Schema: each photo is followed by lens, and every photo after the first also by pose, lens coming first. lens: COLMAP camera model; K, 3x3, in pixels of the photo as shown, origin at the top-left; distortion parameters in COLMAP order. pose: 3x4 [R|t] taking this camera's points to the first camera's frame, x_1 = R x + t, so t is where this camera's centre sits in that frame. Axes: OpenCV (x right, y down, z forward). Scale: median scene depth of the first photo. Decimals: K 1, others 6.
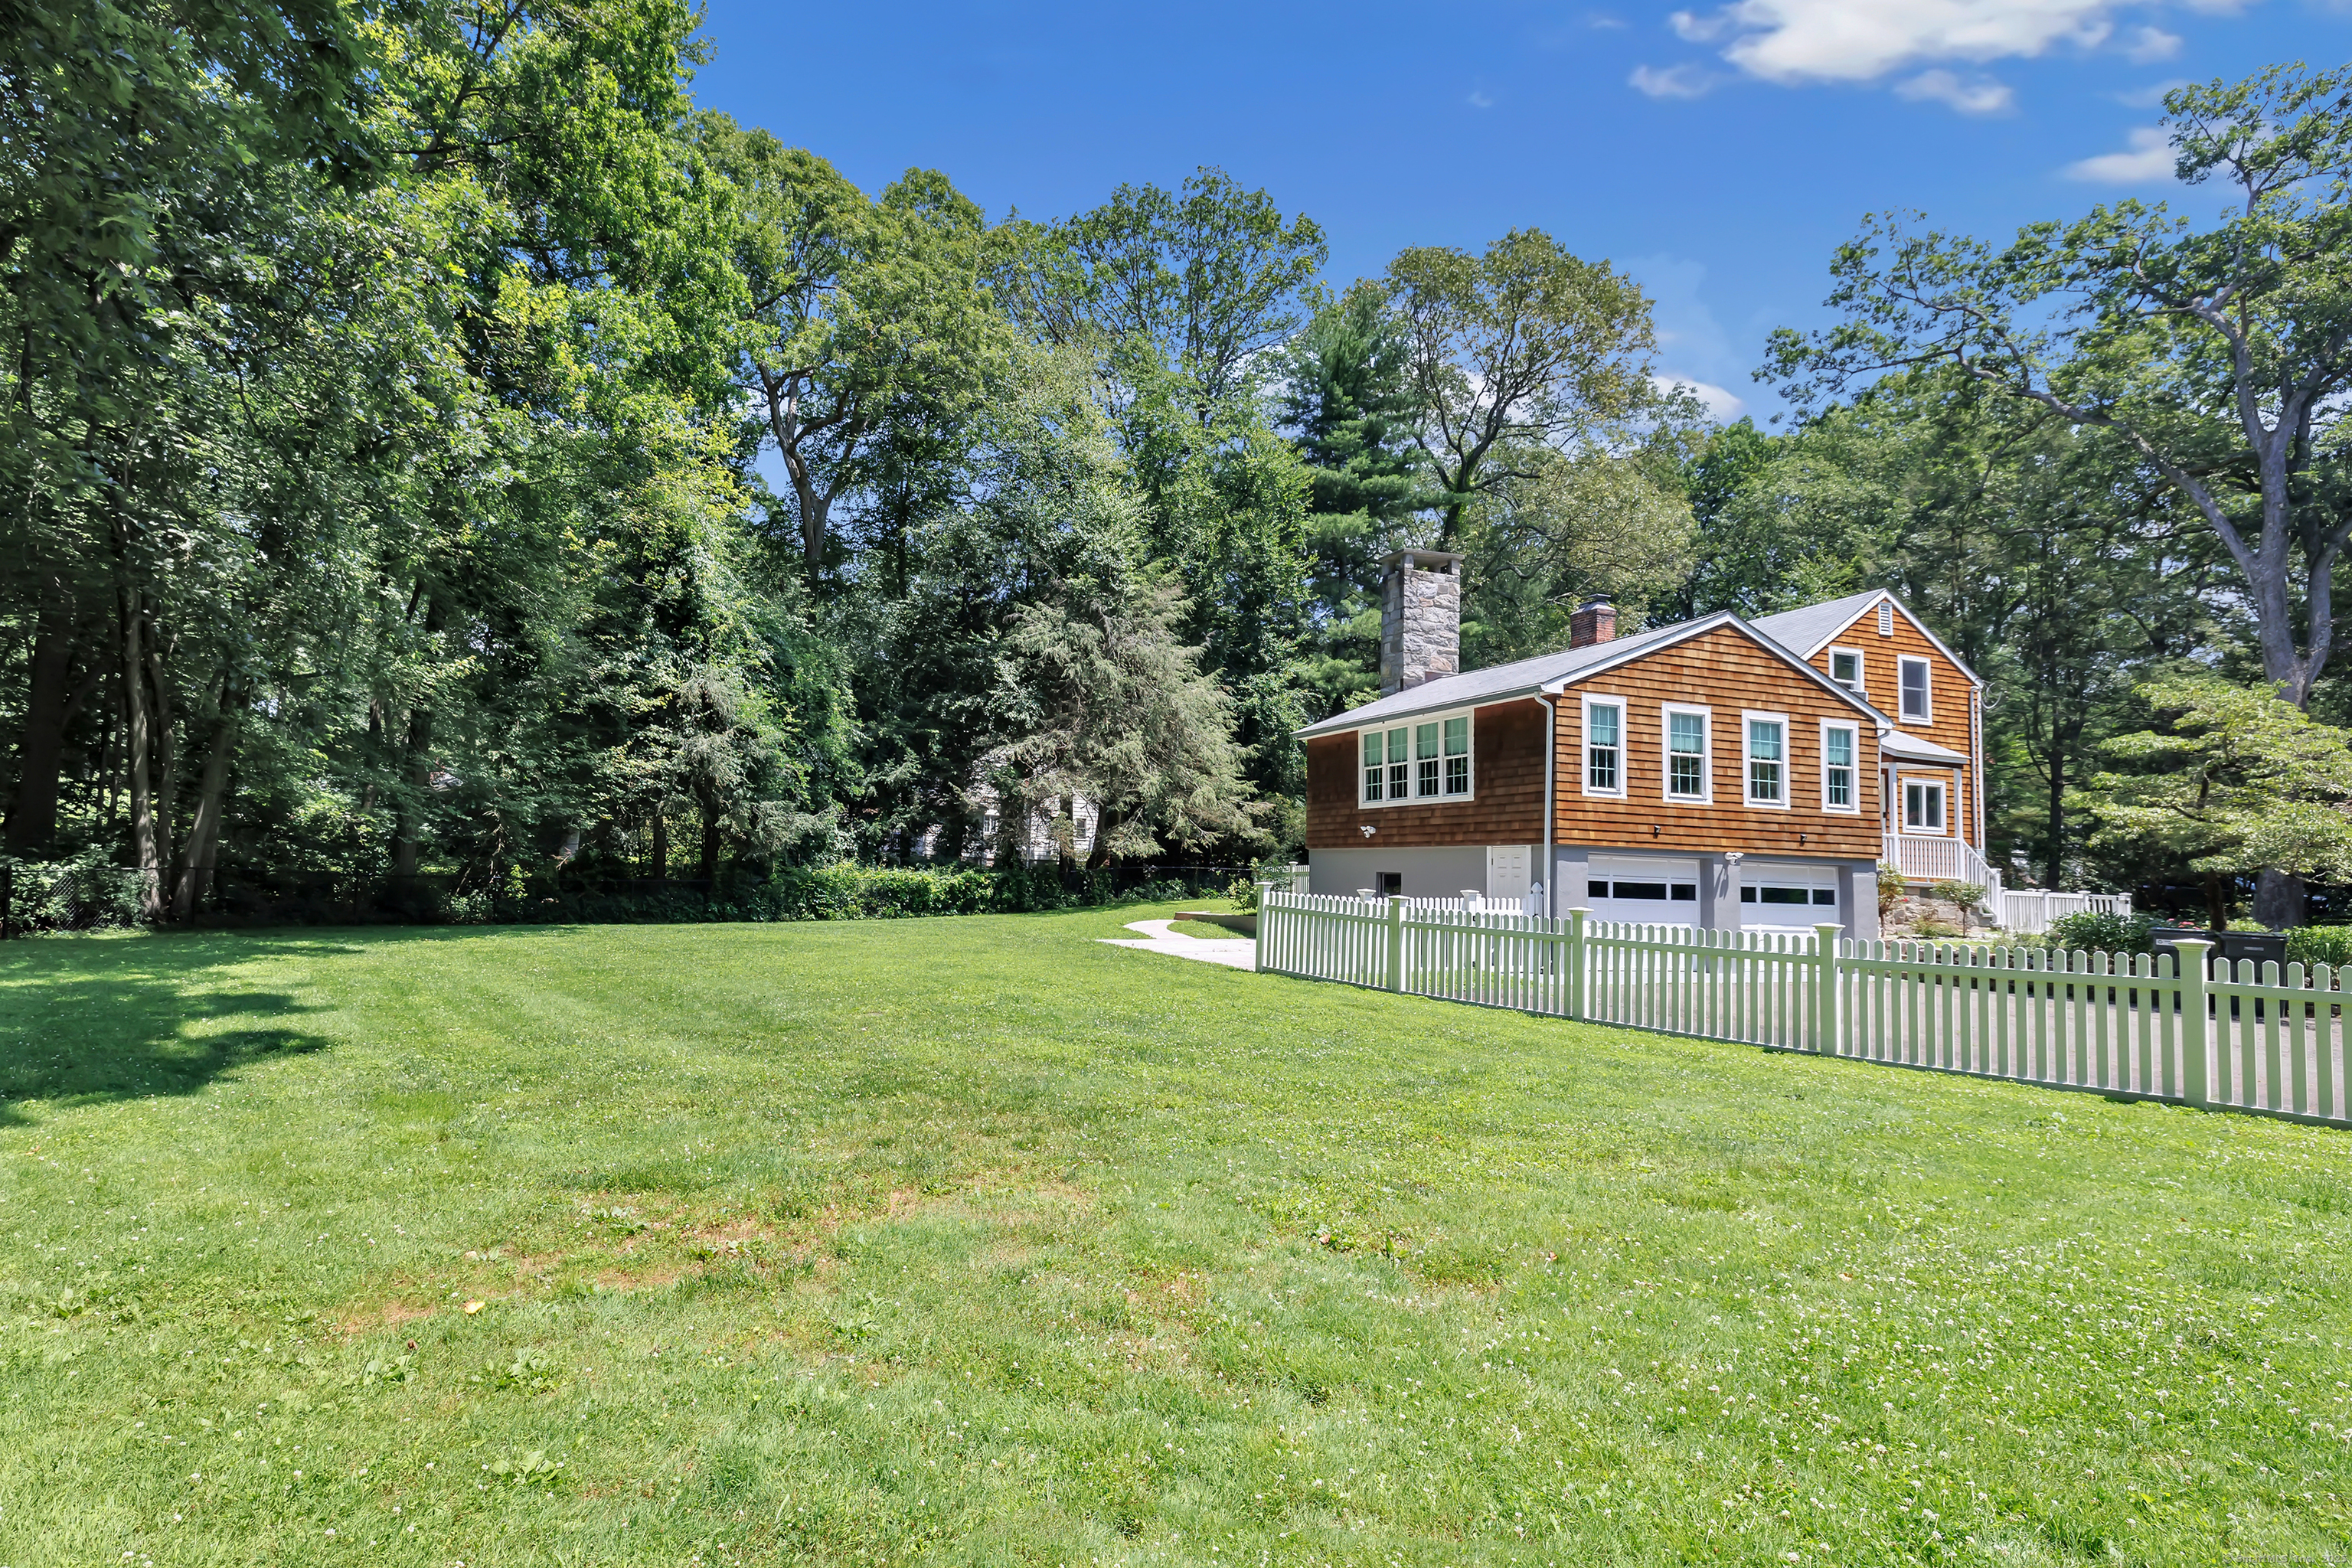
lens RADIAL K [[1121.5, 0, 1165.7], [0, 1121.5, 698.8], [0, 0, 1]] dist [0.000363, -0.000078]
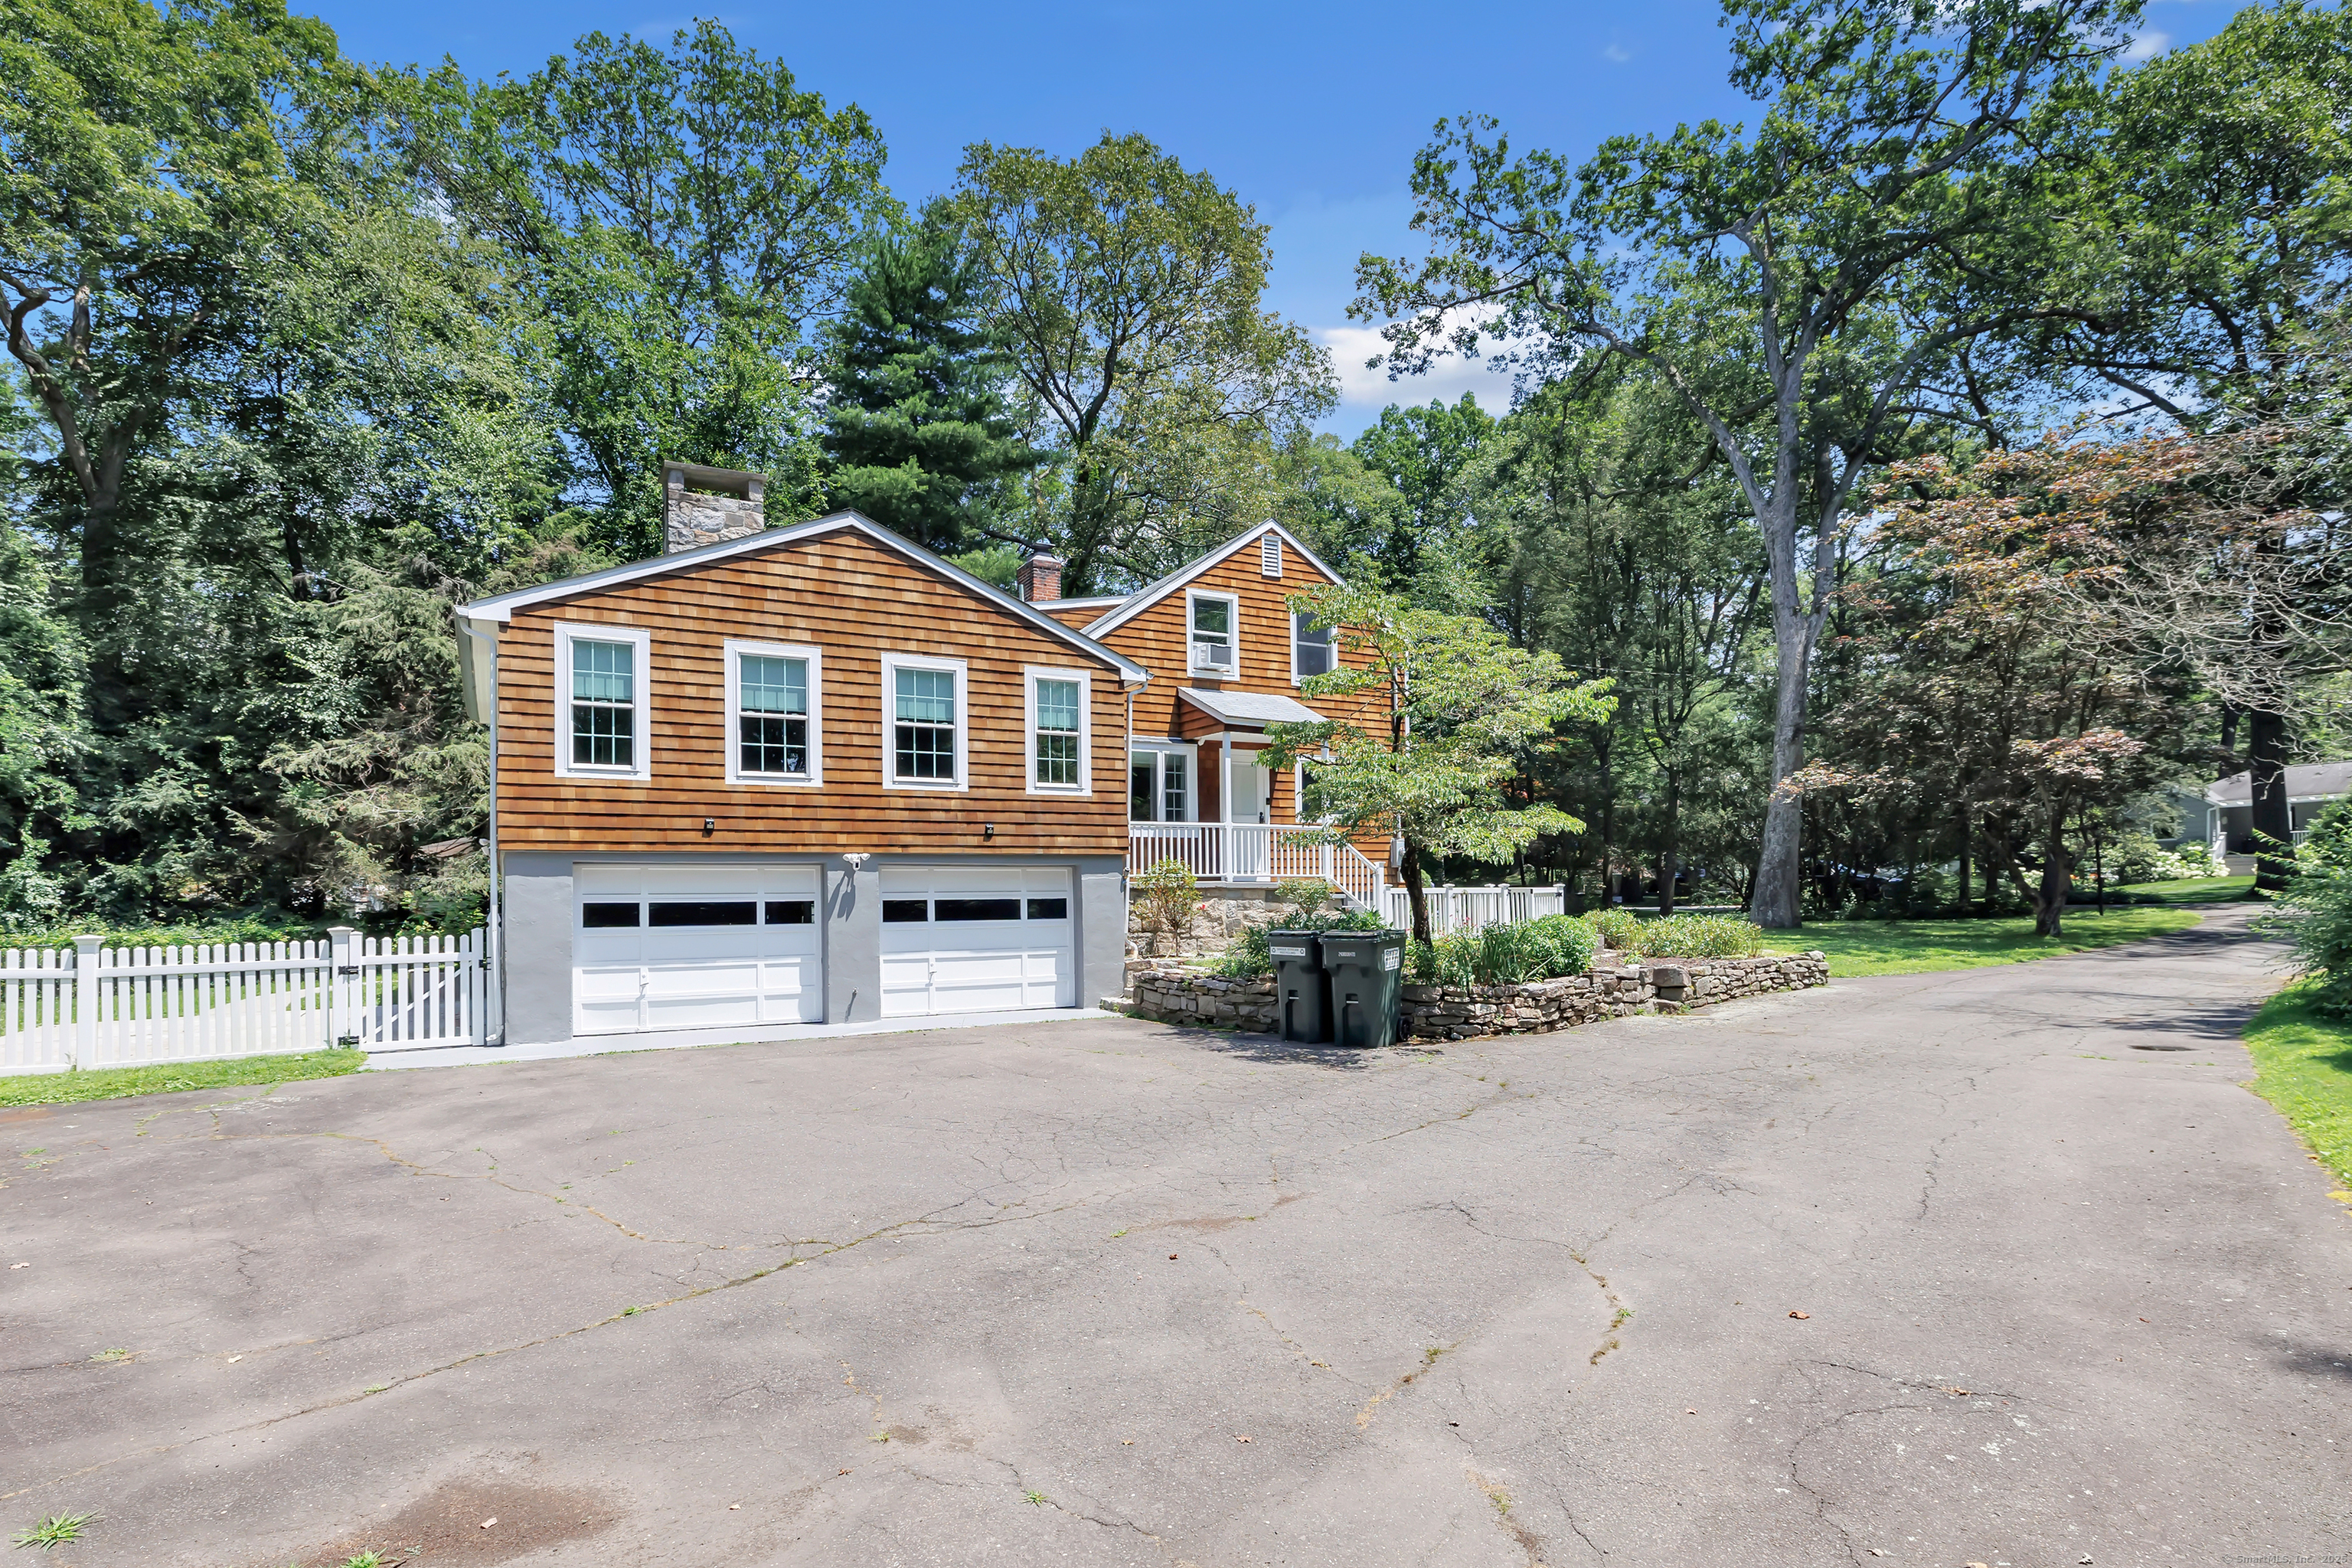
lens RADIAL K [[1228.3, 0, 1176.0], [0, 1228.3, 784.0], [0, 0, 1]] dist [-0.007041, 0.000347]
pose [[0.981209, -0.030582, 0.190509, 0.542116], [0.019509, 0.998024, 0.059732, 0.049772], [-0.191959, -0.054893, 0.979867, 0.199368]]
